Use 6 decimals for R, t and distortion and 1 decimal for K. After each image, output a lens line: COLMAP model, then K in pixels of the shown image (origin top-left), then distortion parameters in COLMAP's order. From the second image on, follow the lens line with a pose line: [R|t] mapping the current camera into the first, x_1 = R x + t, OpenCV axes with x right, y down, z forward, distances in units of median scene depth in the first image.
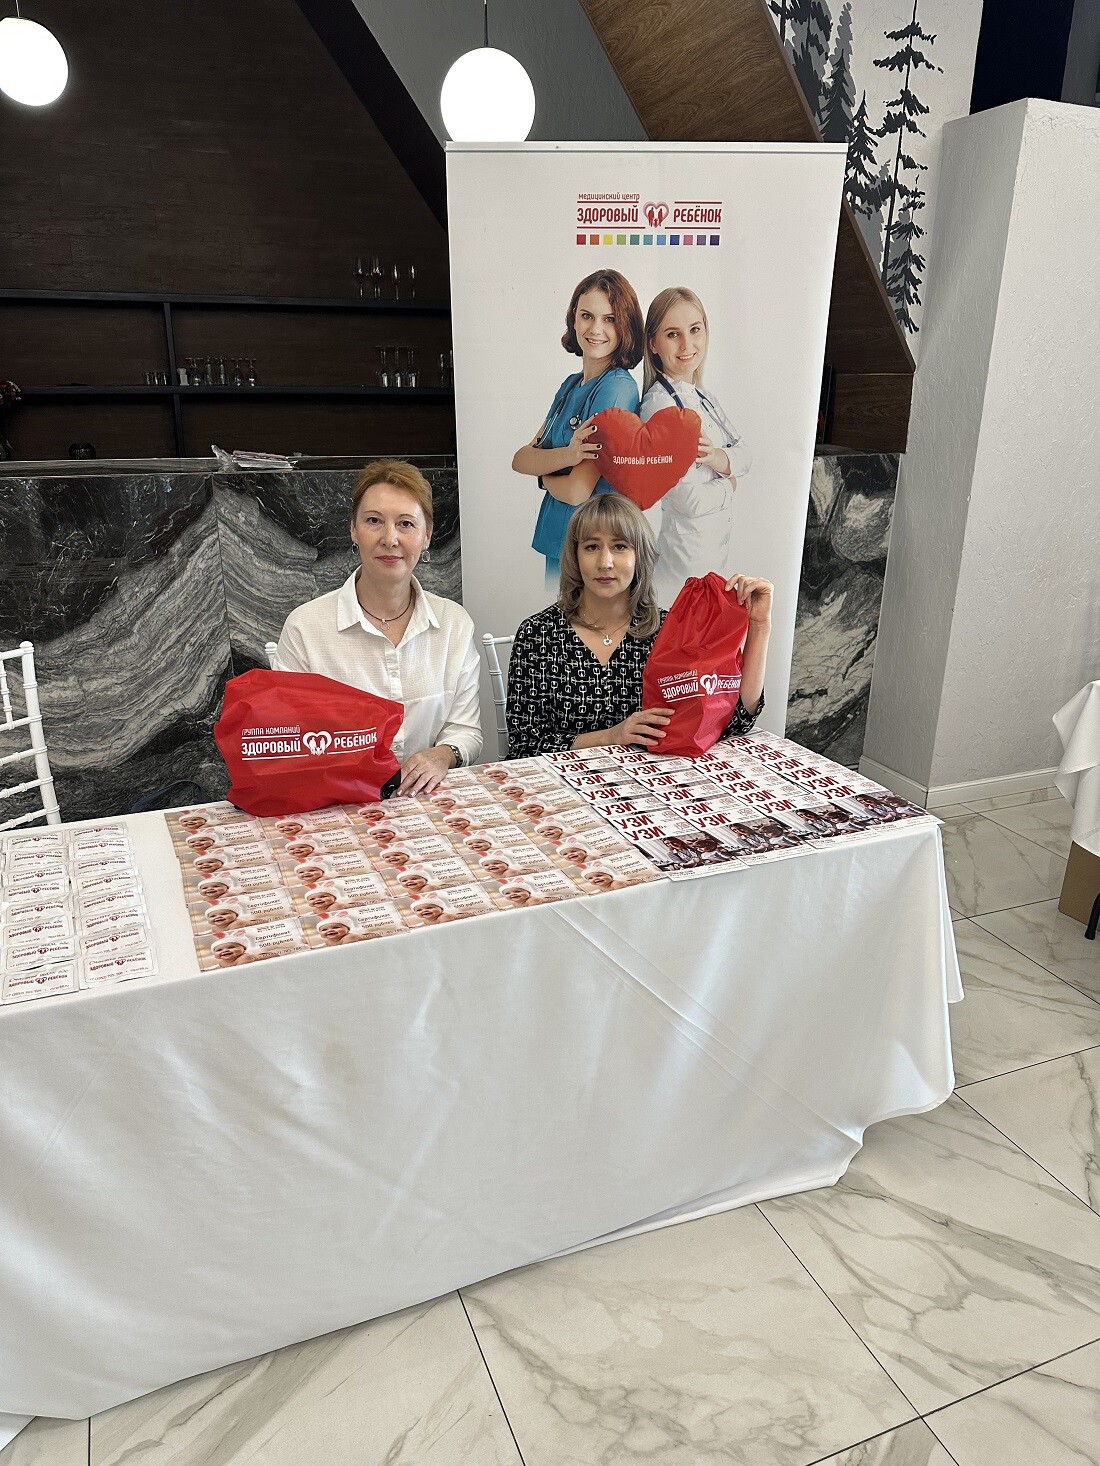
lens RADIAL K [[1054.4, 0, 552.5], [0, 1054.4, 736.3], [0, 0, 1]] dist [0.027365, -0.029812]
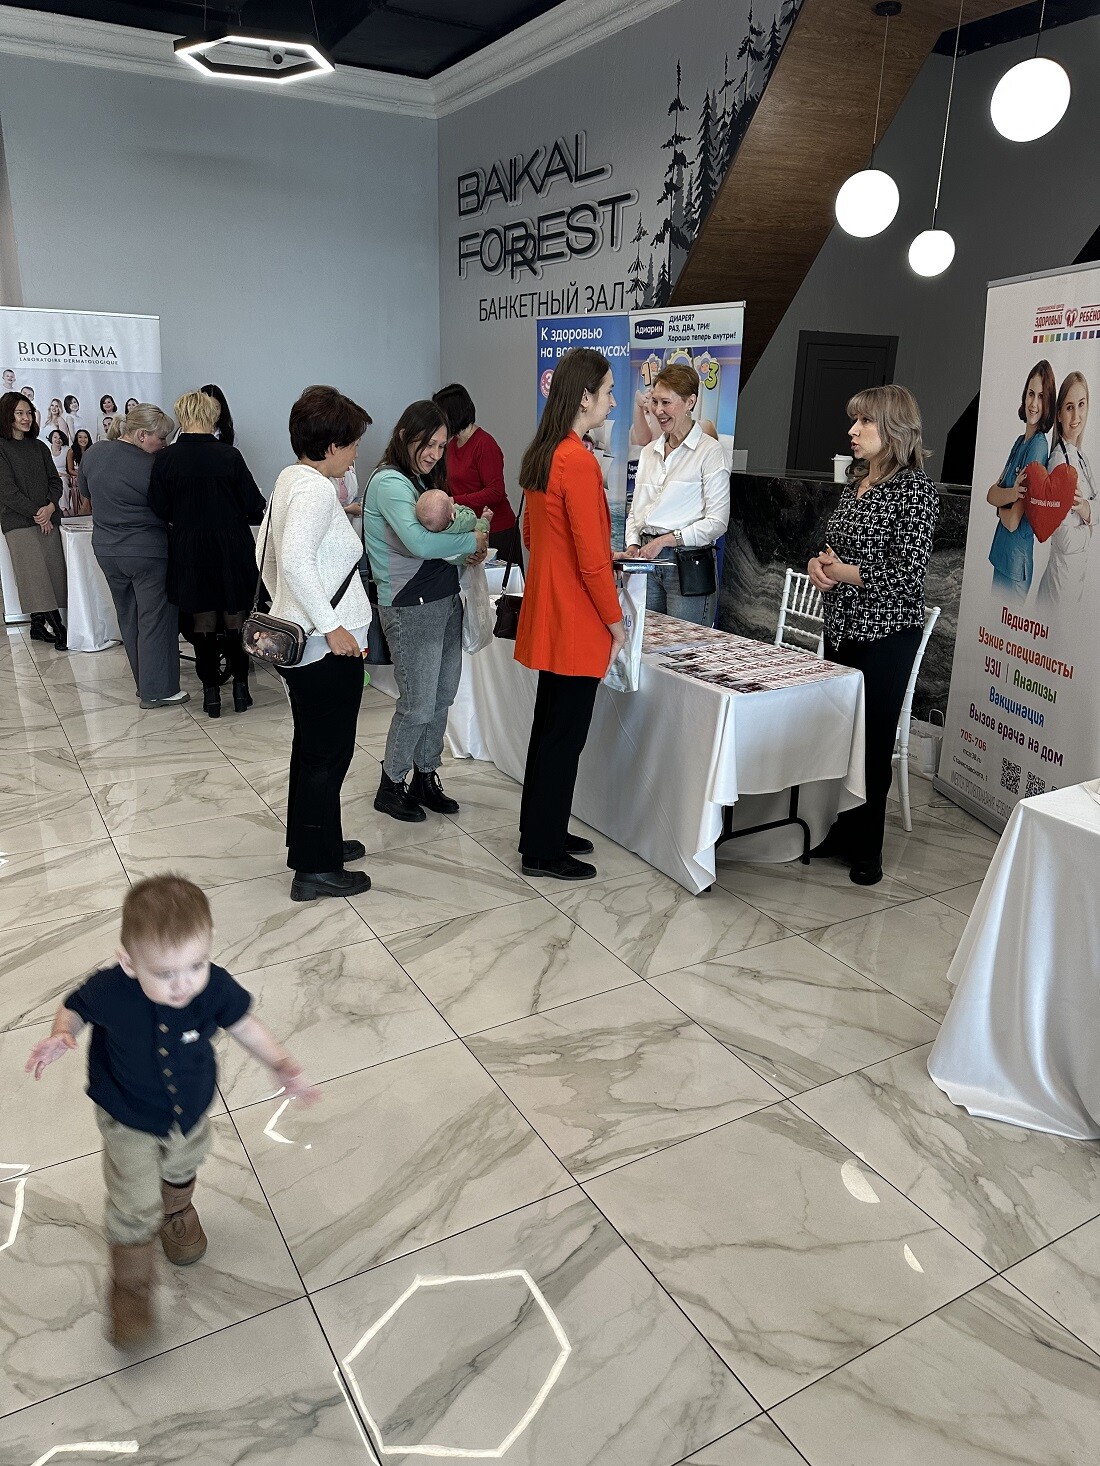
lens RADIAL K [[1054.4, 0, 551.0], [0, 1054.4, 730.4], [0, 0, 1]] dist [0.027365, -0.029812]
pose [[0.166956, 0.295584, -0.940614, 1.279760], [-0.337827, 0.913407, 0.227071, -0.100981], [0.926282, 0.279854, 0.252356, 0.203292]]
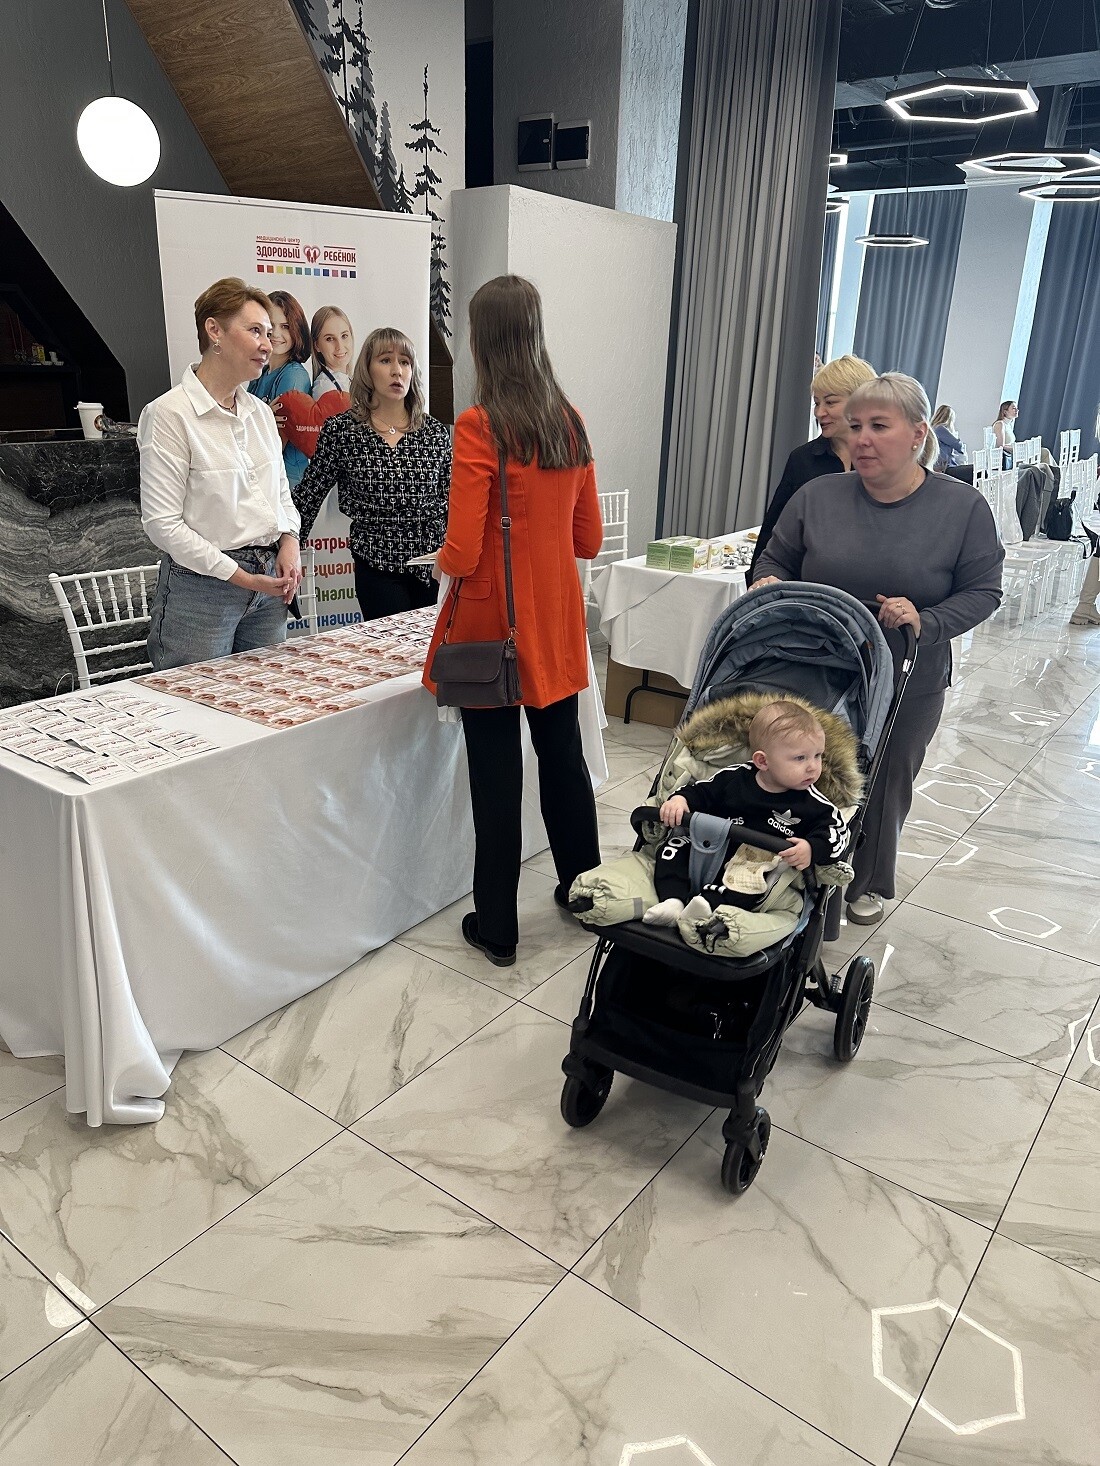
lens RADIAL K [[1054.4, 0, 560.9], [0, 1054.4, 734.3], [0, 0, 1]] dist [0.027365, -0.029812]
pose [[0.850658, -0.162988, 0.499817, -0.403836], [0.151394, 0.986400, 0.063996, 0.094773], [-0.503450, 0.021230, 0.863764, -0.354679]]
